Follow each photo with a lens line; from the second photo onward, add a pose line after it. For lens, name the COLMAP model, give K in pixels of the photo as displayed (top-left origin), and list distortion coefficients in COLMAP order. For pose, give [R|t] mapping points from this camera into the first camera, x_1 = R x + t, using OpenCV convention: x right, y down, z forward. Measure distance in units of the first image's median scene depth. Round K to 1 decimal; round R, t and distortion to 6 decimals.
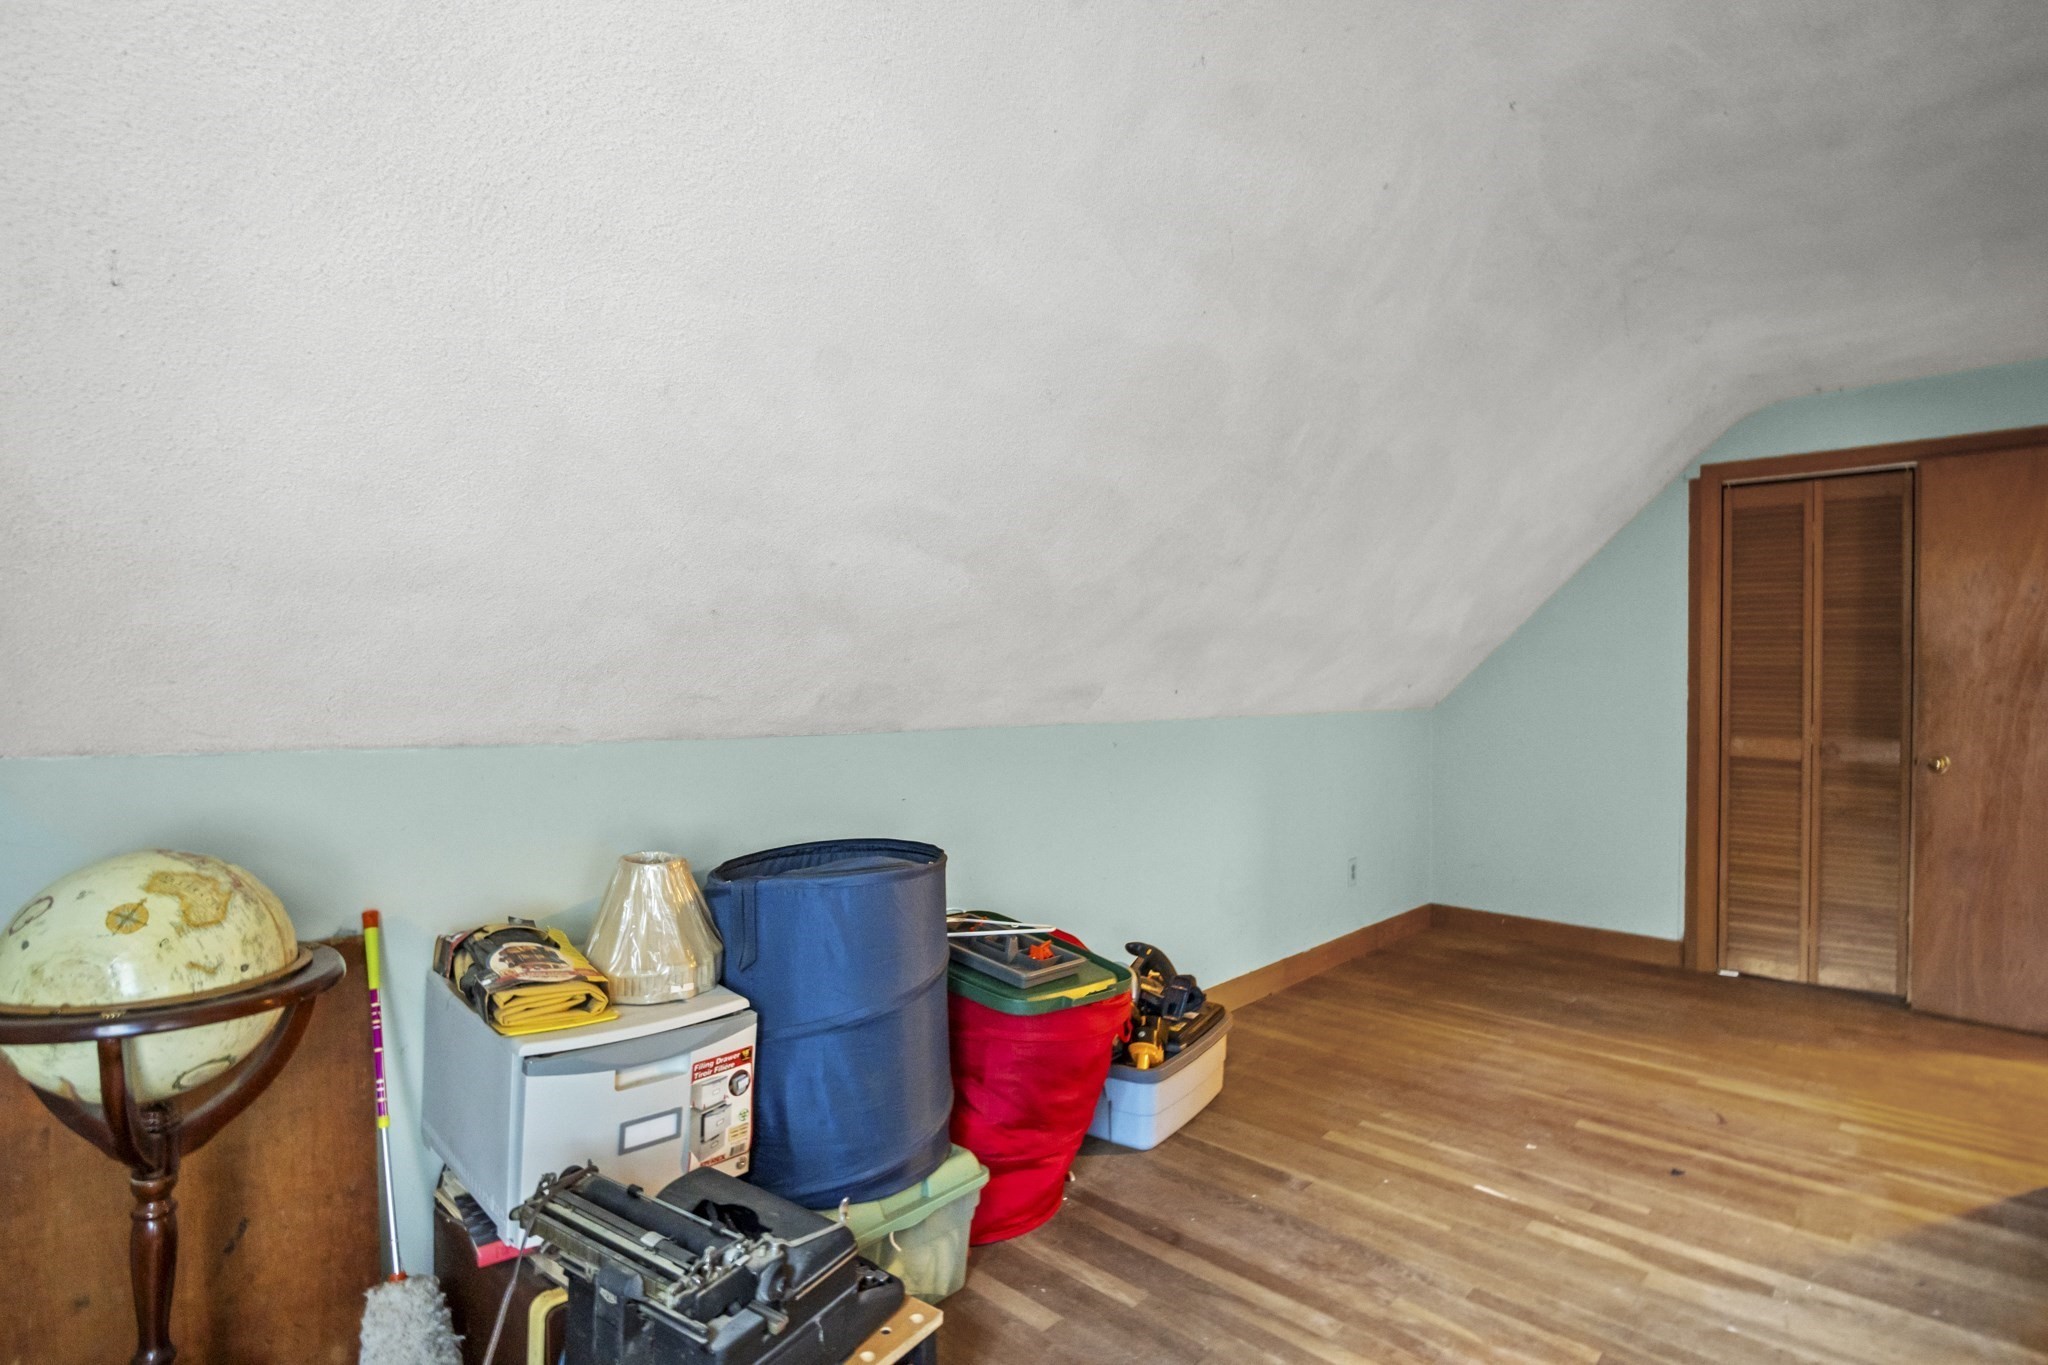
lens RADIAL K [[1040.4, 0, 1030.7], [0, 1040.4, 686.9], [0, 0, 1]] dist [-0.017293, 0.000095]
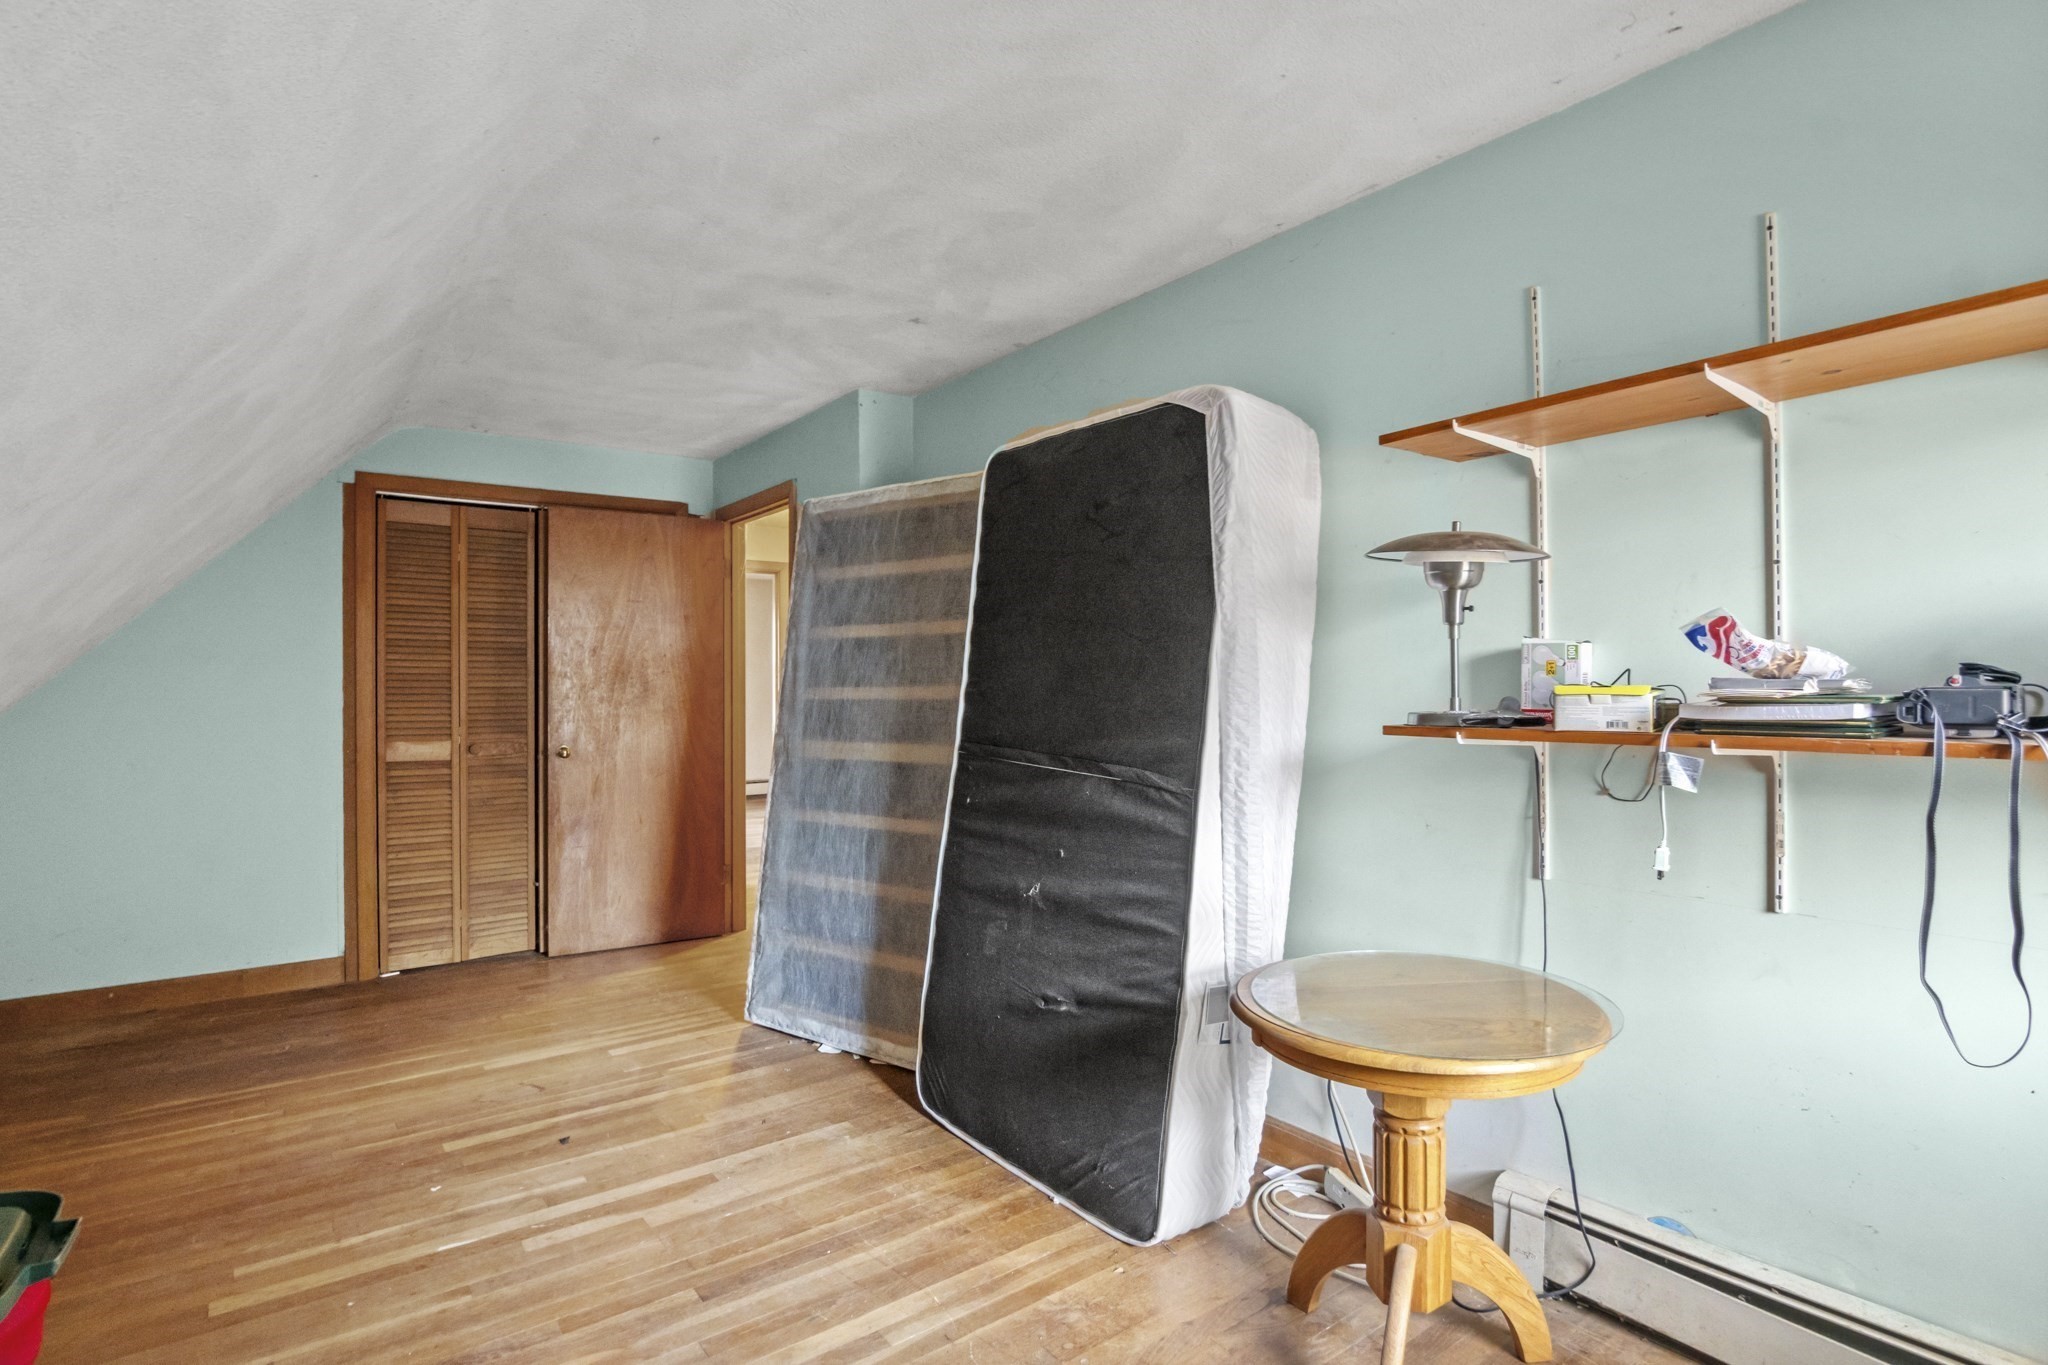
lens RADIAL K [[1040.4, 0, 1030.7], [0, 1040.4, 686.9], [0, 0, 1]] dist [-0.017293, 0.000095]
pose [[0.165703, -0.010637, 0.986118, -0.323979], [0.015562, 0.999846, 0.008170, -0.007582], [-0.986053, 0.013993, 0.165843, 0.292944]]
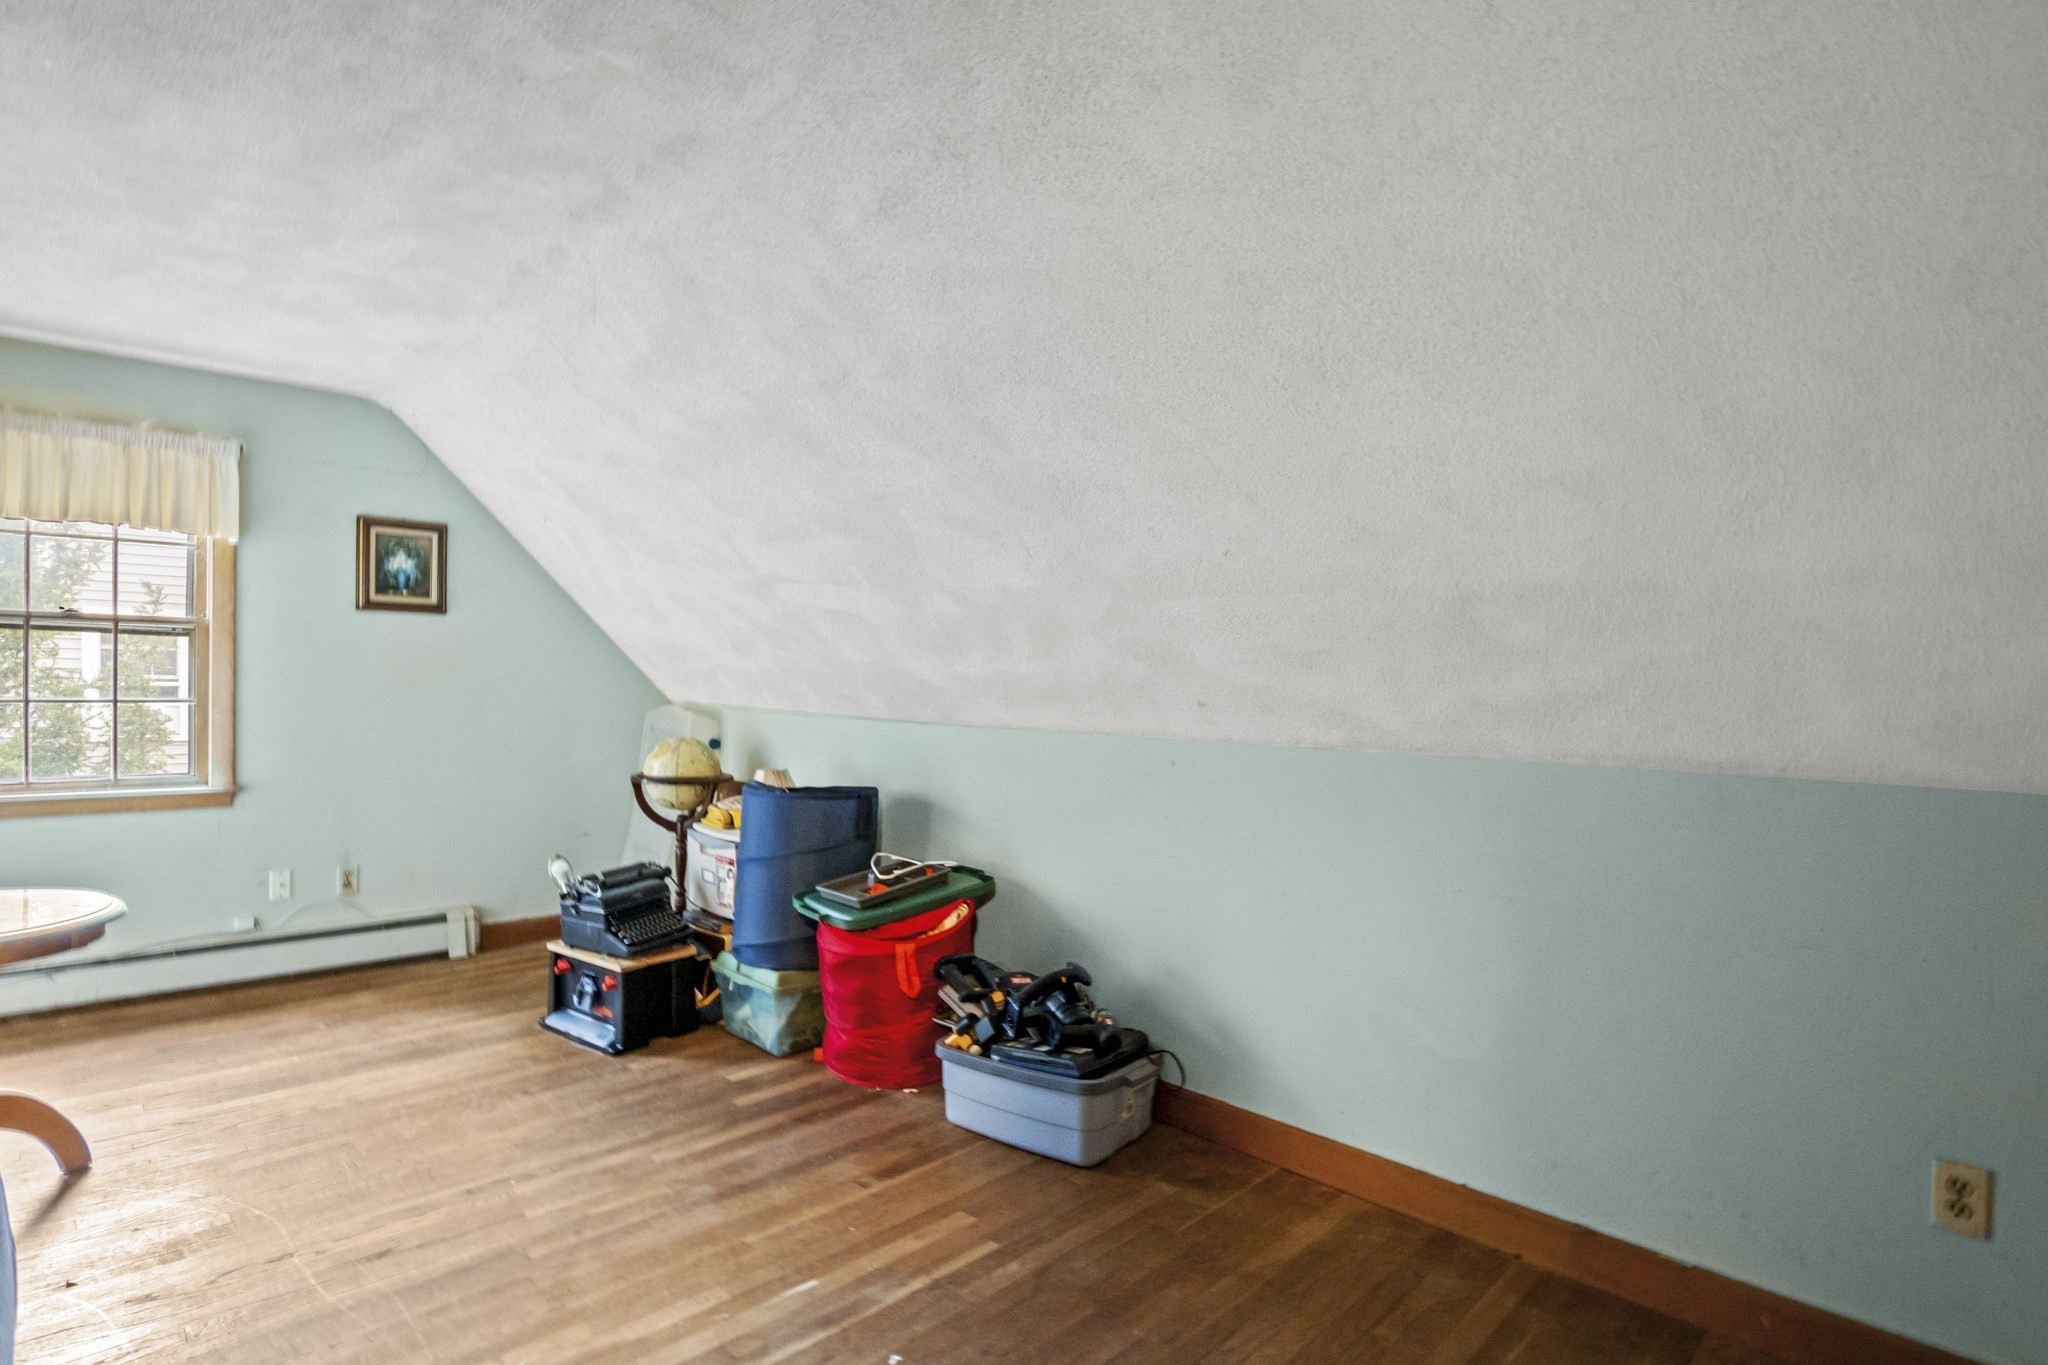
lens RADIAL K [[1014.3, 0, 1025.8], [0, 1014.3, 663.2], [0, 0, 1]] dist [-0.015572, -0.000468]
pose [[-0.041395, -0.016780, -0.999002, 1.122398], [-0.015069, 0.999756, -0.016168, -0.017756], [0.999029, 0.014385, -0.041638, 1.062468]]
